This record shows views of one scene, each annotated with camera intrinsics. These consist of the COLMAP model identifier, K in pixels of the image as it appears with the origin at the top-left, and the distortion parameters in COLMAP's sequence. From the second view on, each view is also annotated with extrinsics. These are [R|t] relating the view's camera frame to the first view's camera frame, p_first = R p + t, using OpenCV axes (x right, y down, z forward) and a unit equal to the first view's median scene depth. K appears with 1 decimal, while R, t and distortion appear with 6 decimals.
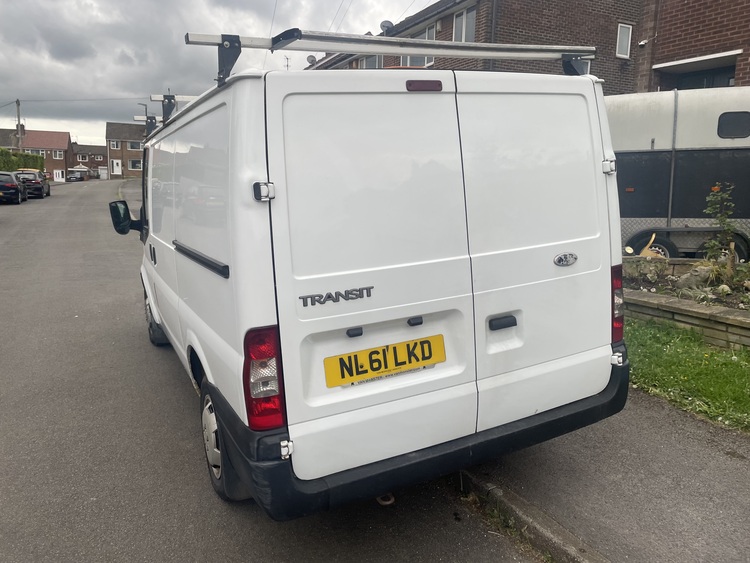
lens RADIAL K [[595.6, 0, 375.0], [0, 595.6, 281.5], [0, 0, 1]] dist [0.012342, -0.001750]
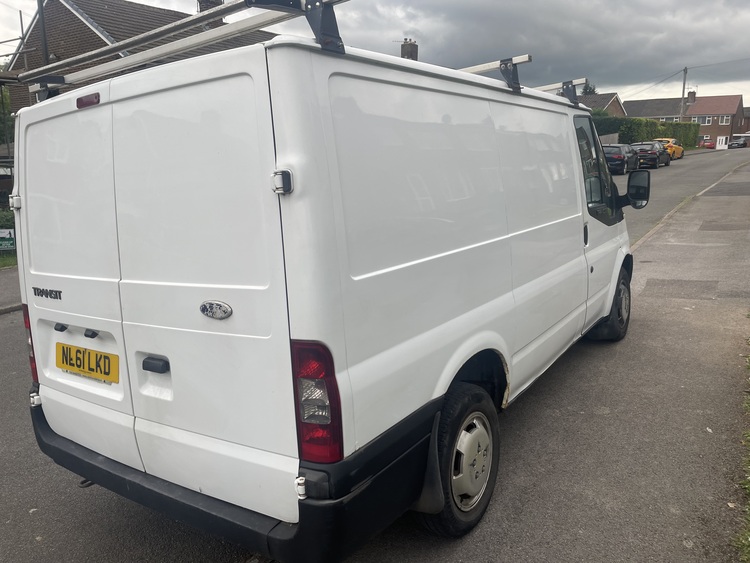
lens RADIAL K [[595.6, 0, 375.0], [0, 595.6, 281.5], [0, 0, 1]] dist [0.012342, -0.001750]
pose [[0.460648, 0.171730, -0.870811, 1.031901], [-0.120498, 0.984121, 0.130333, -0.188851], [0.879365, 0.044893, 0.474027, 0.823247]]
